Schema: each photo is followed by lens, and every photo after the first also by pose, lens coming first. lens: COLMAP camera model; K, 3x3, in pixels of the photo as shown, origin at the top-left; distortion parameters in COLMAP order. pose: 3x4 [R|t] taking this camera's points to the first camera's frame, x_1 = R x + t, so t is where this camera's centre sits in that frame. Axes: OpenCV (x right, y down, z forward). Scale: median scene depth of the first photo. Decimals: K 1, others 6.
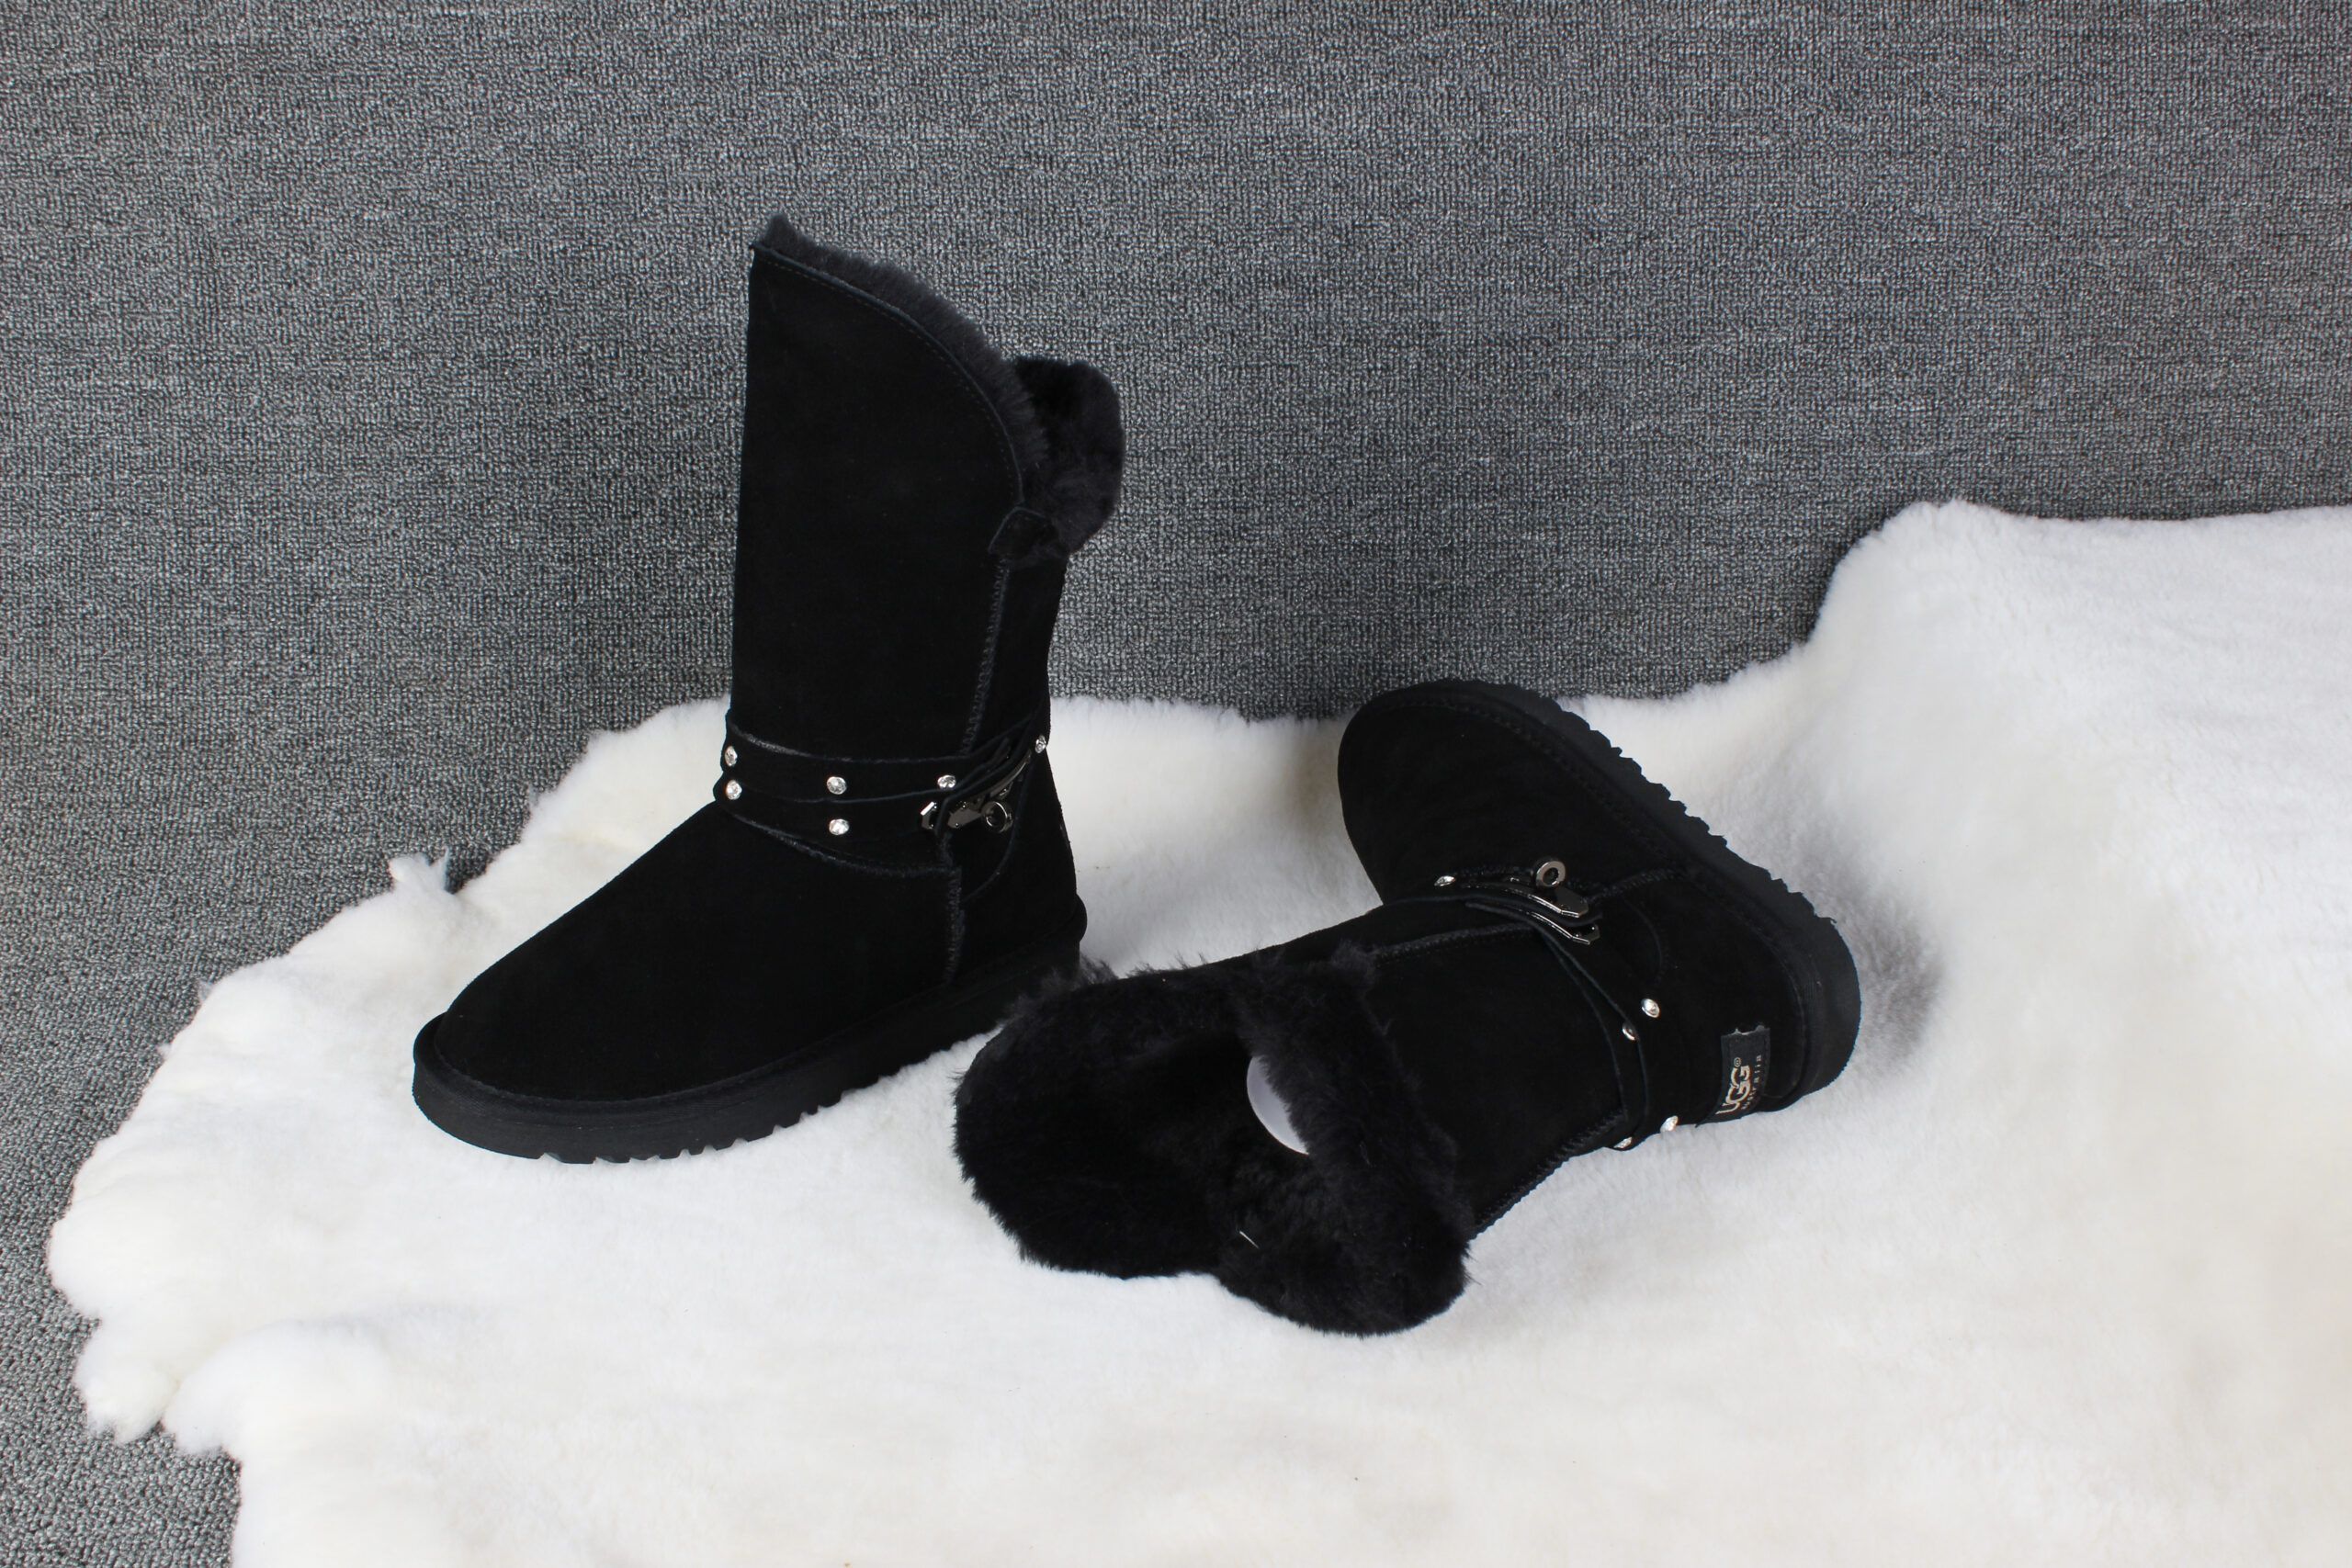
lens RADIAL K [[2627.3, 0, 1177.2], [0, 2627.3, 774.9], [0, 0, 1]] dist [-0.130918, 0.178861]
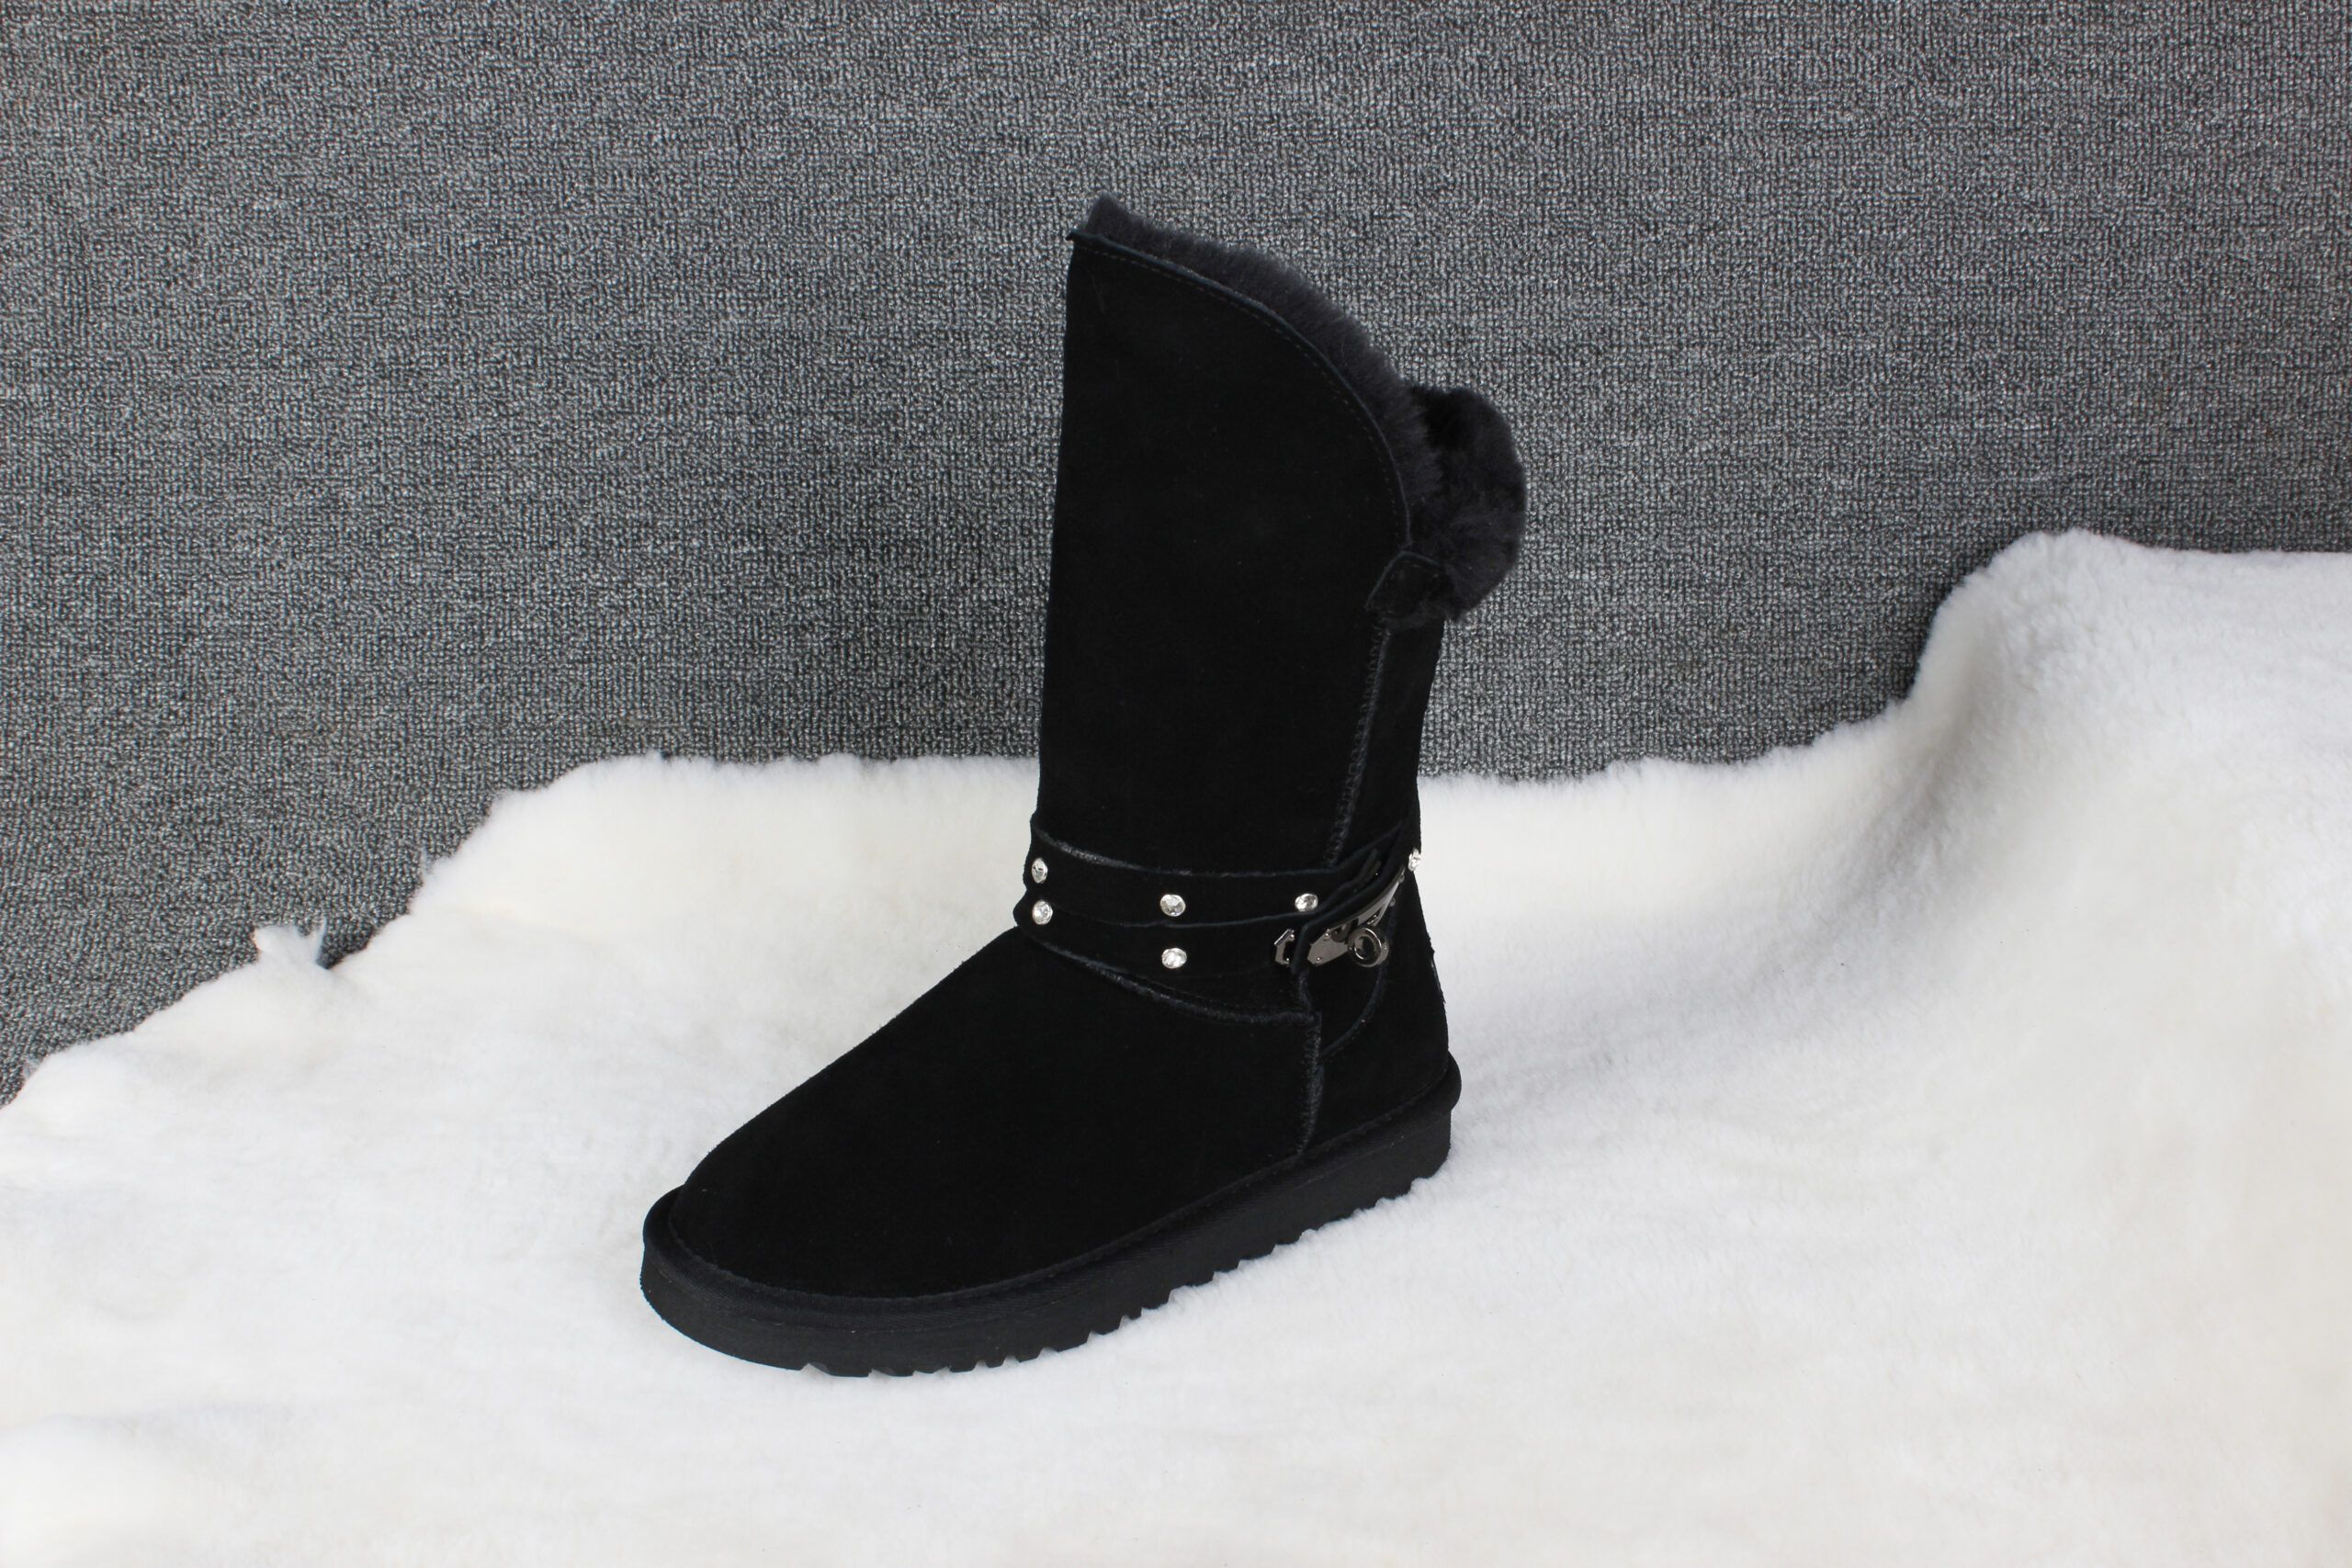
lens RADIAL K [[2965.4, 0, 1176.7], [0, 2965.4, 780.2], [0, 0, 1]] dist [-0.101993, 0.175651]
pose [[0.999012, 0.006034, -0.044029, 0.047125], [-0.009425, 0.996970, -0.077209, 0.054823], [0.043430, 0.077548, 0.996042, 0.027838]]
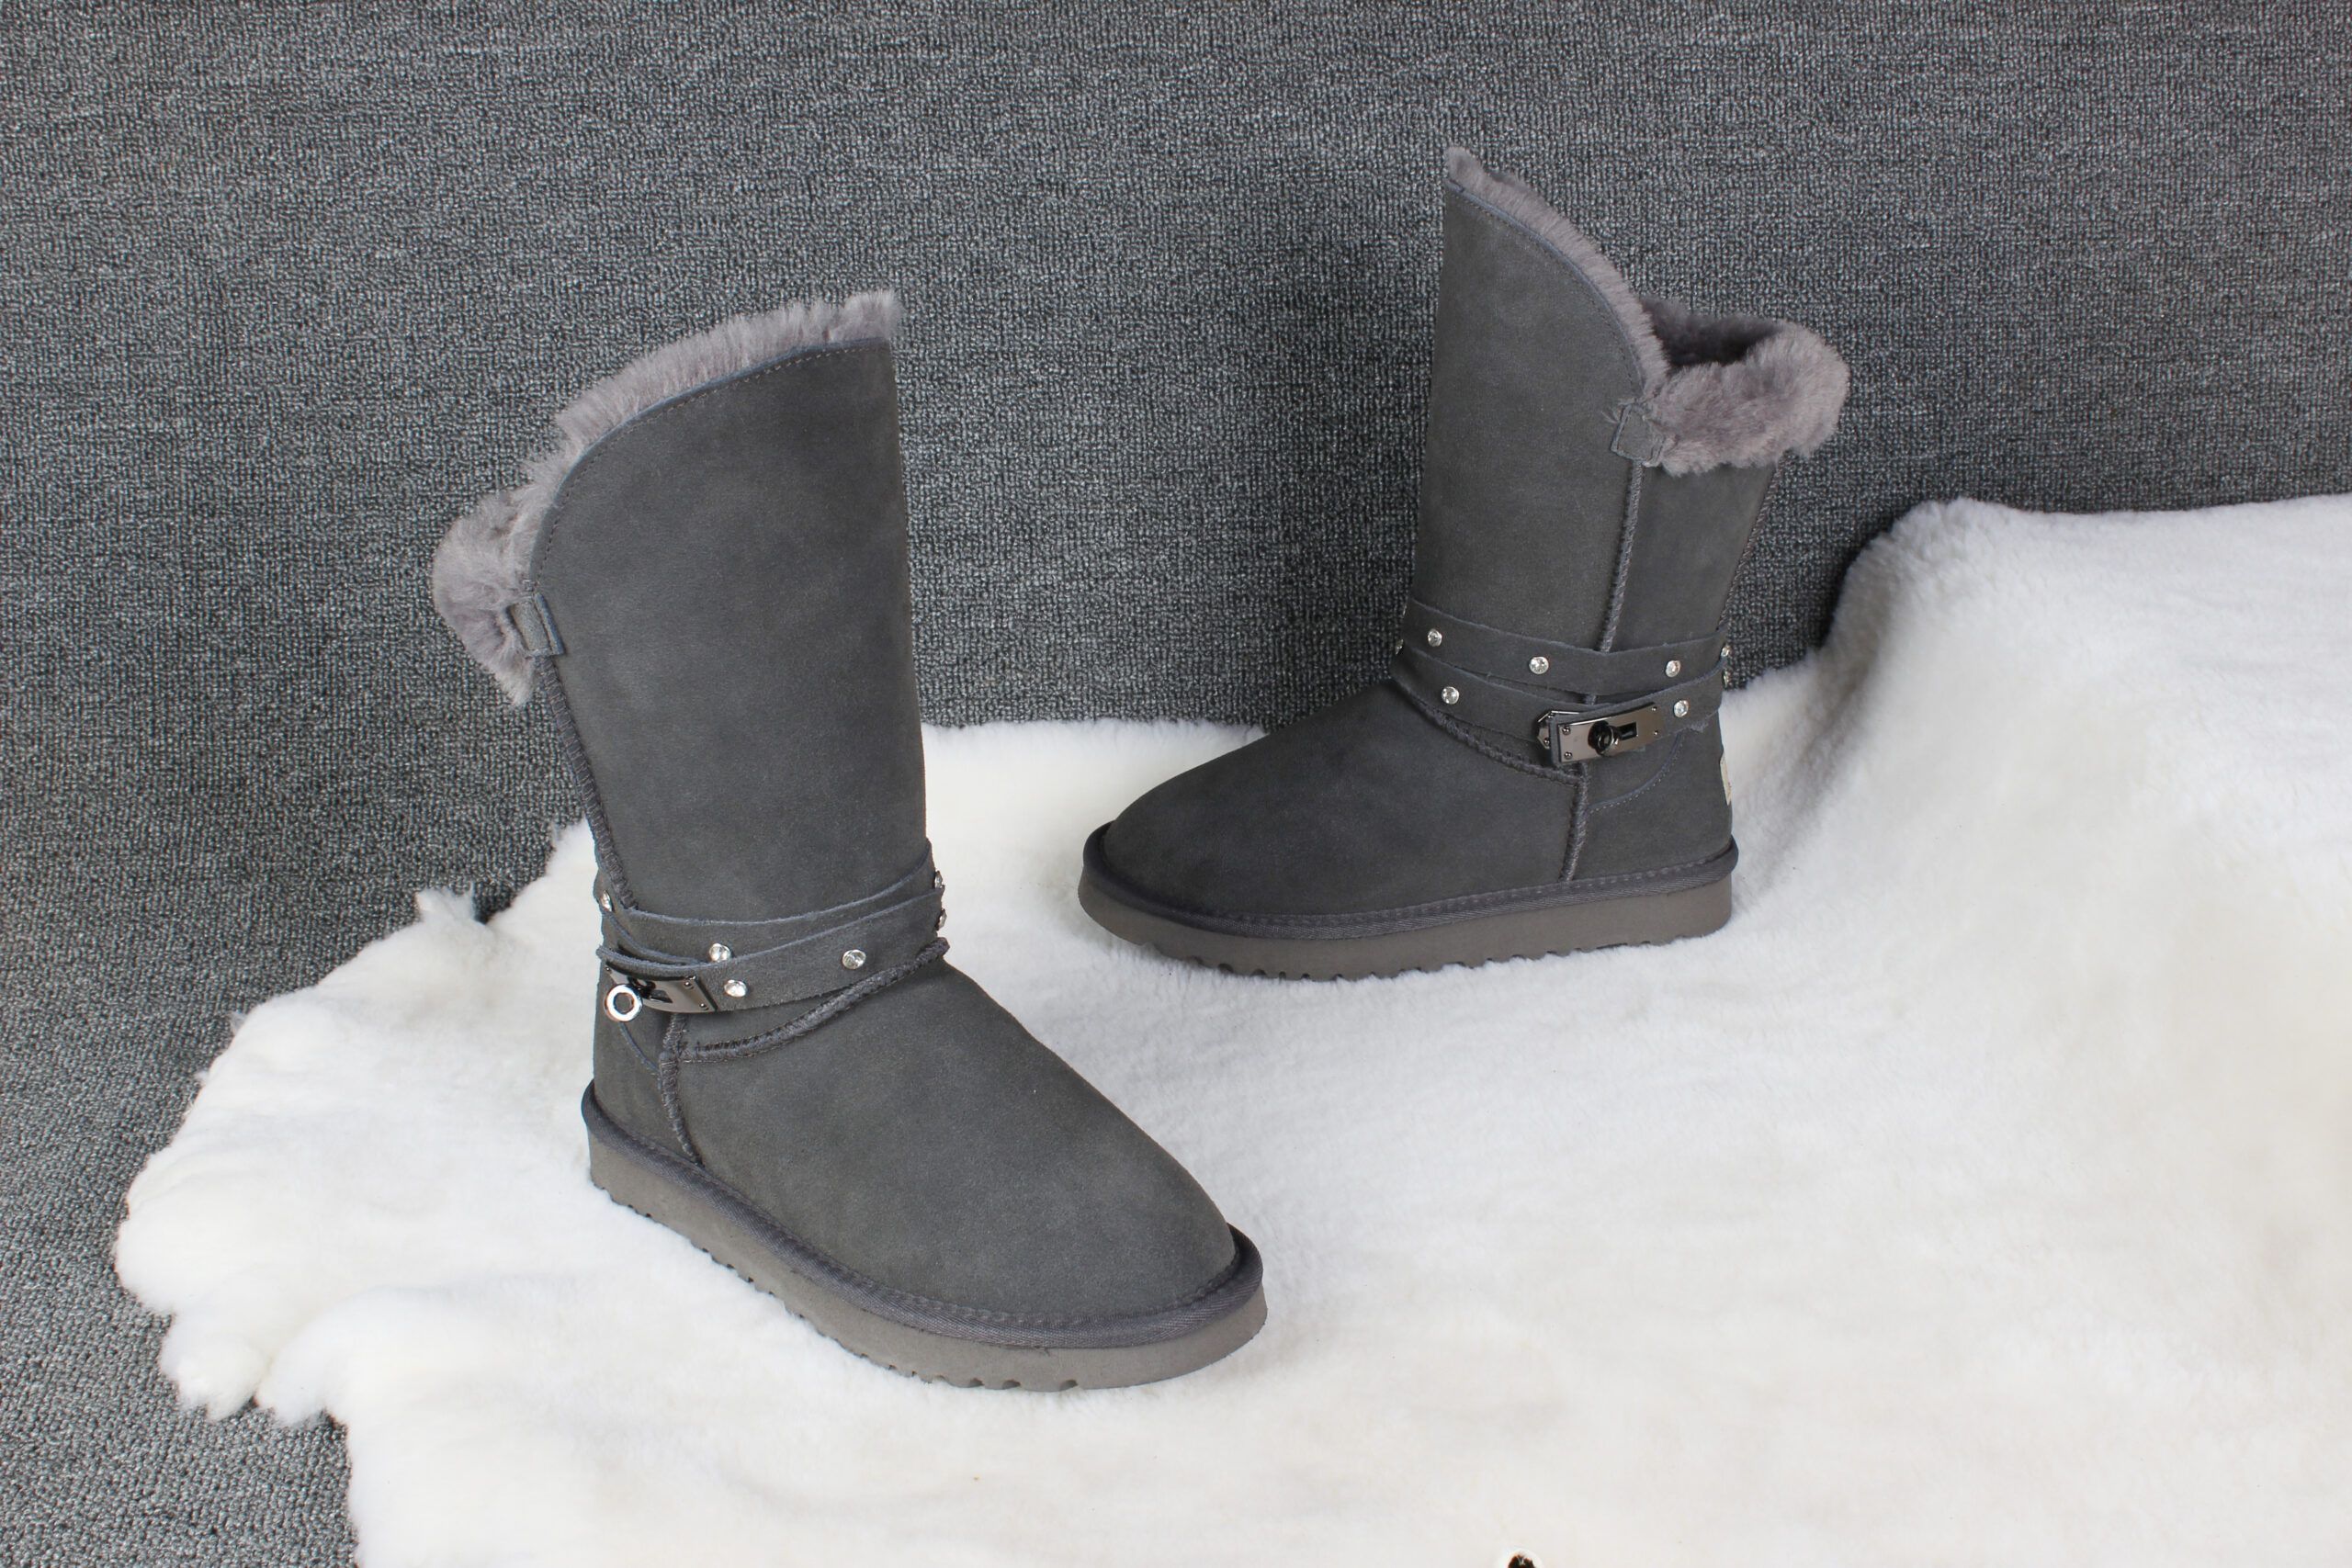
lens RADIAL K [[2879.3, 0, 1170.9], [0, 2879.3, 790.9], [0, 0, 1]] dist [-0.108060, 0.167801]
pose [[0.998571, -0.030106, 0.044159, -0.062777], [0.033558, 0.996260, -0.079629, 0.087871], [-0.041596, 0.080997, 0.995846, -0.090778]]
